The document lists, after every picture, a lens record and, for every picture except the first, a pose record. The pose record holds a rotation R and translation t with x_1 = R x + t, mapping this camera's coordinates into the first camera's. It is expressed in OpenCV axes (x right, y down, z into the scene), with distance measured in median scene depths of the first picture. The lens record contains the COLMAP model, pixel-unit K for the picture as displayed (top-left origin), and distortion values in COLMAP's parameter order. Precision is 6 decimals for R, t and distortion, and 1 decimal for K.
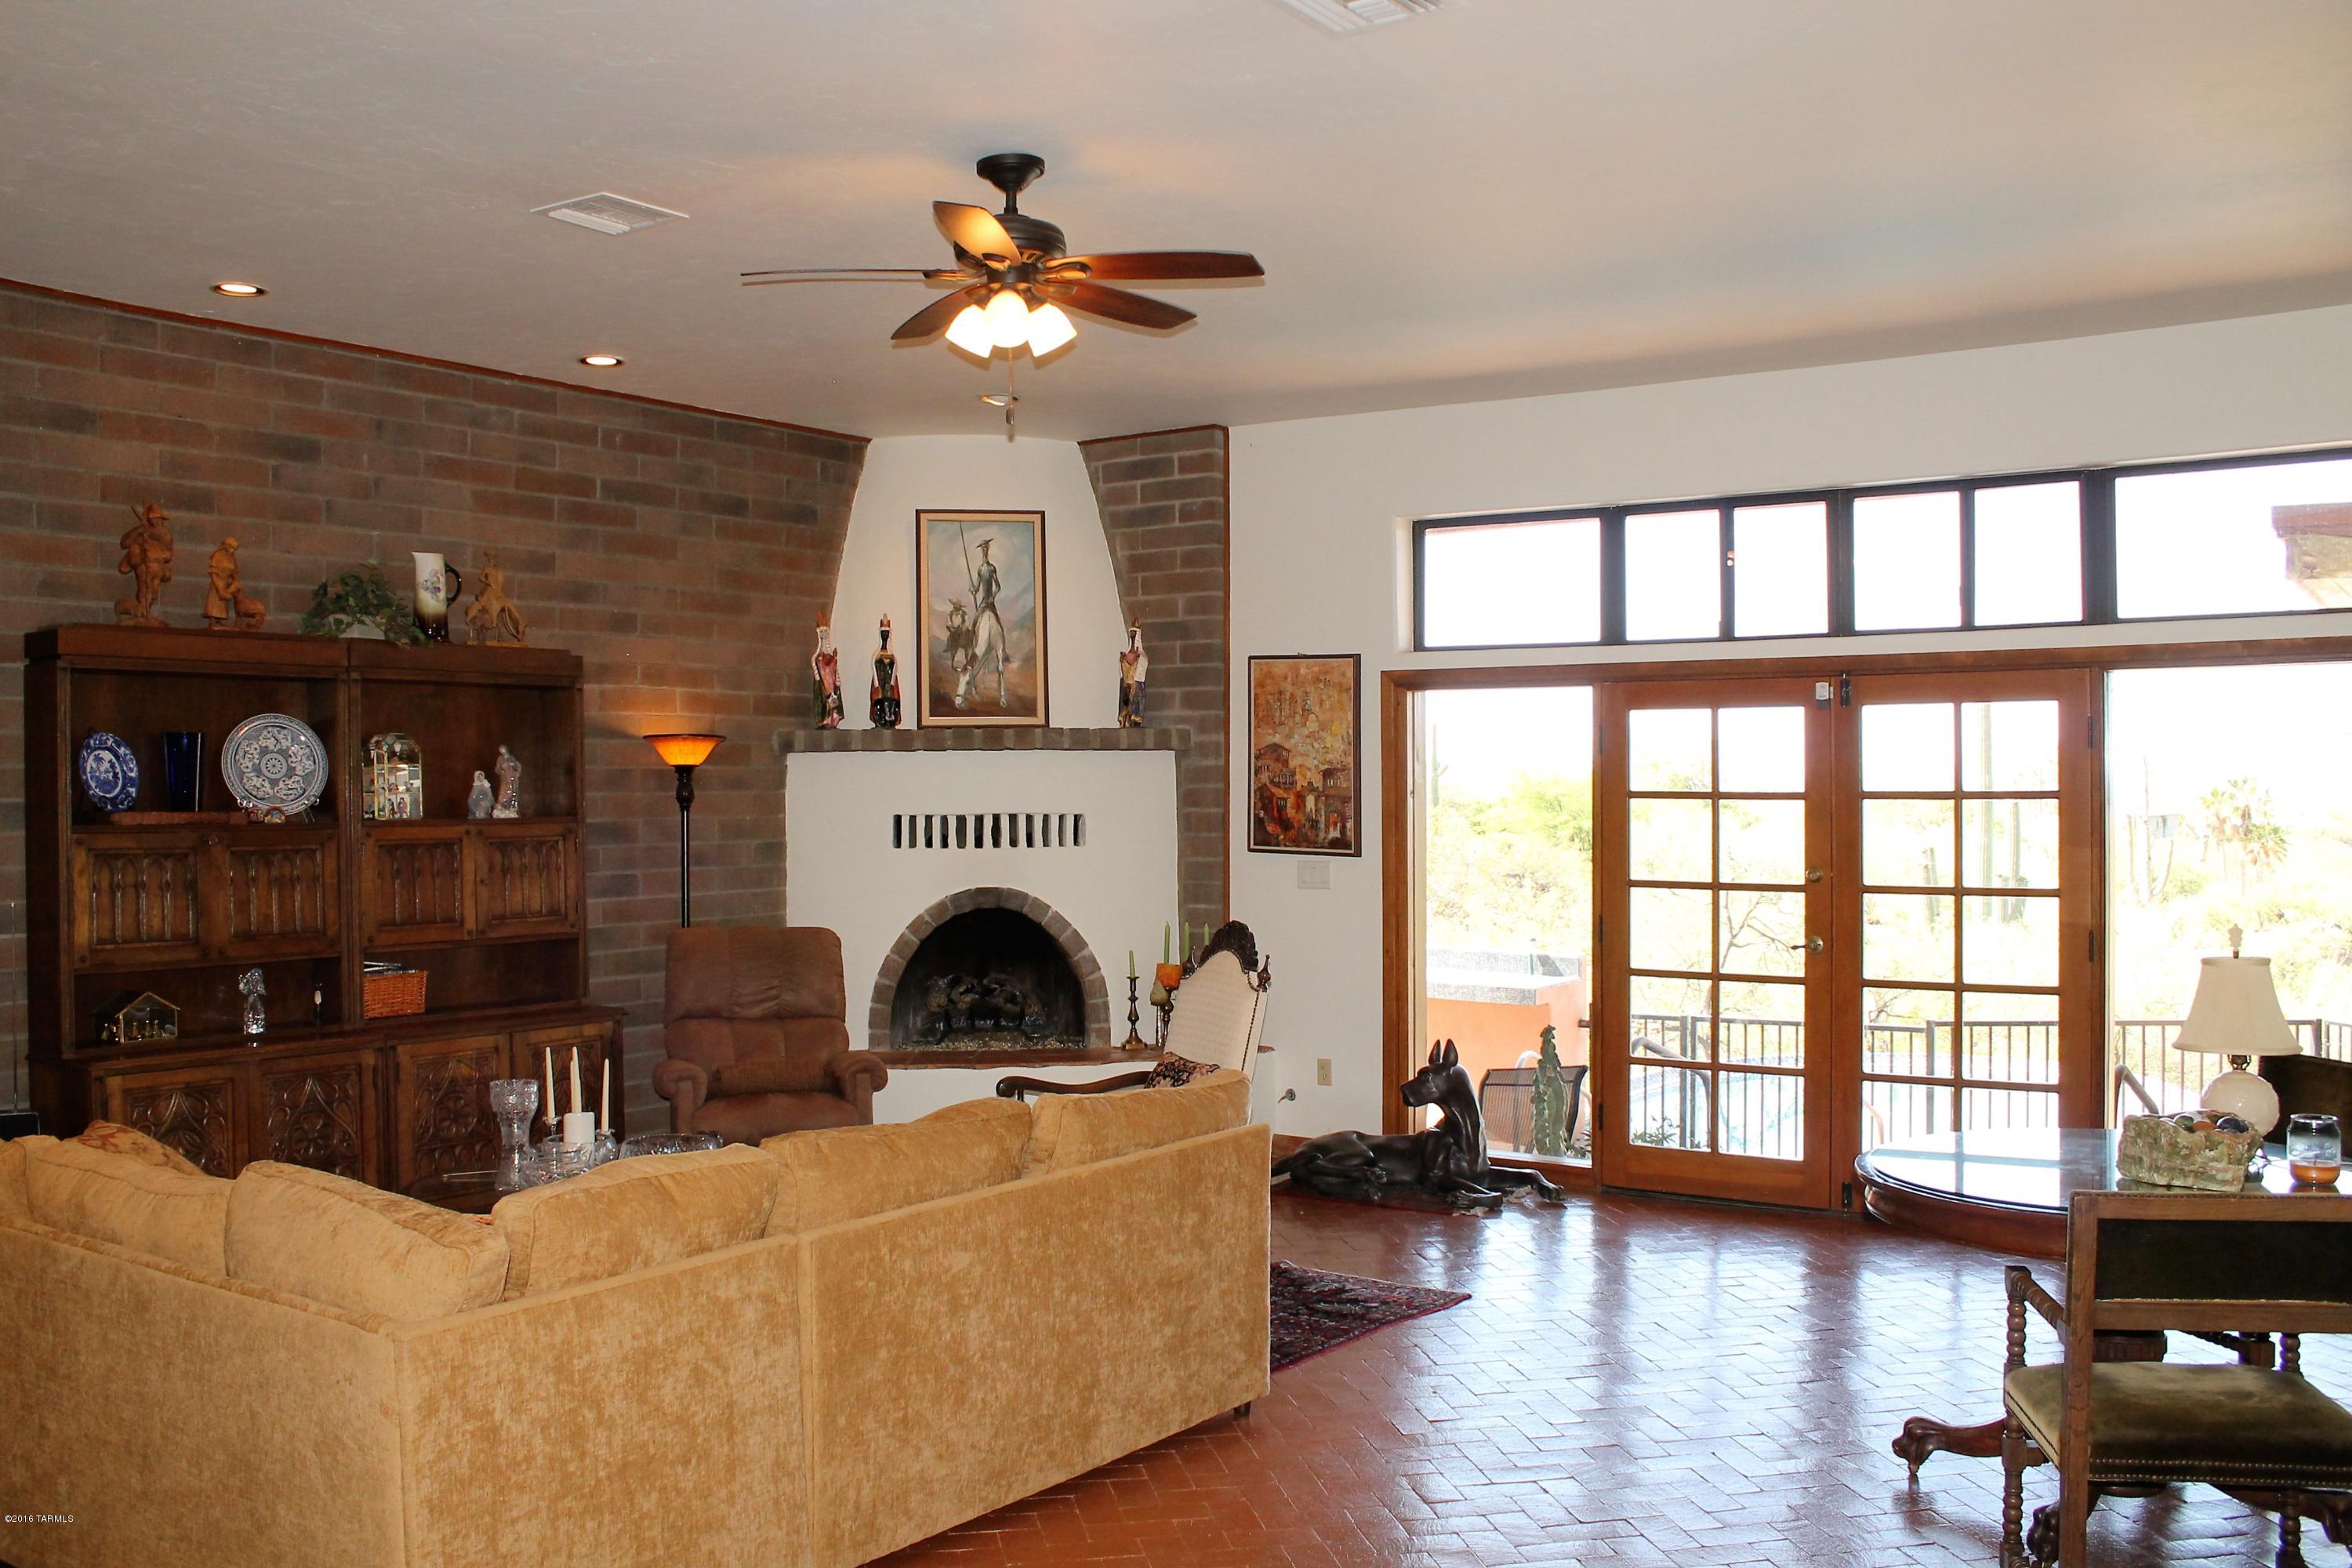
lens RADIAL K [[2035.1, 0, 1174.8], [0, 2035.1, 779.3], [0, 0, 1]] dist [-0.080793, 0.065941]
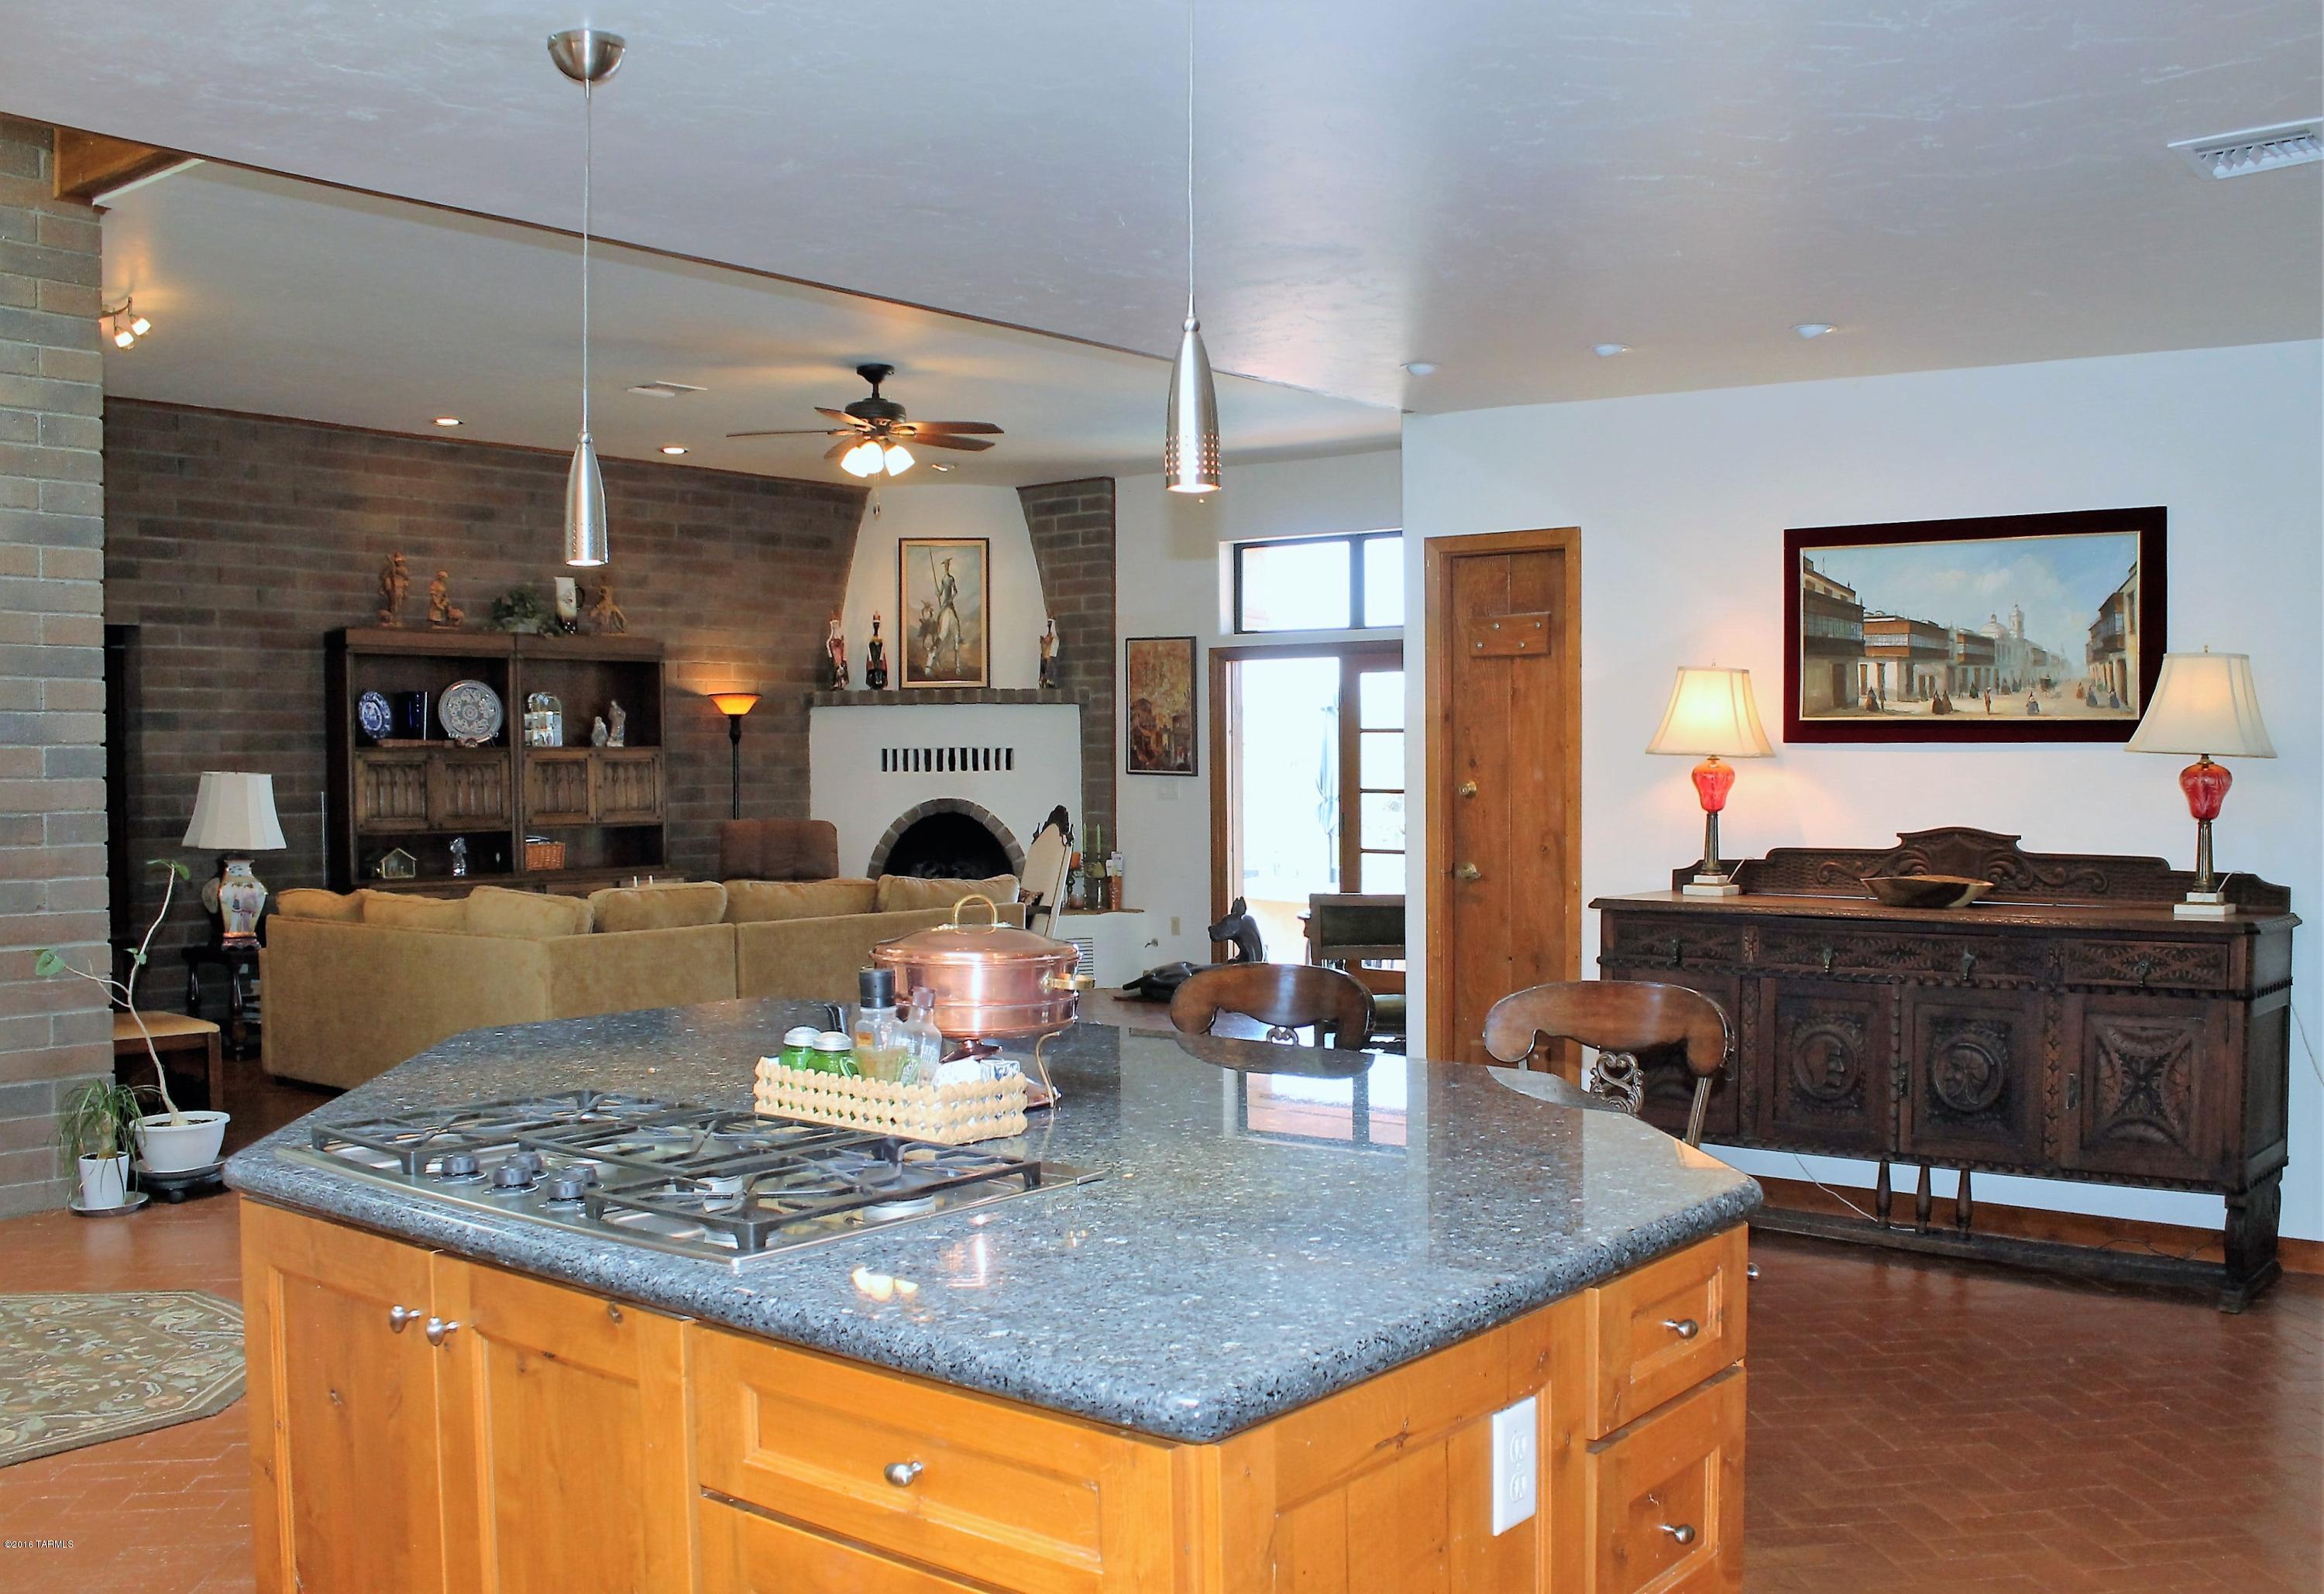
lens RADIAL K [[2117.7, 0, 1170.6], [0, 2117.7, 786.7], [0, 0, 1]] dist [-0.009632, 0.000000]
pose [[0.996520, -0.003416, -0.083282, 0.210088], [0.004500, 0.999908, 0.012827, 0.027879], [0.083231, -0.013157, 0.996443, -0.537410]]
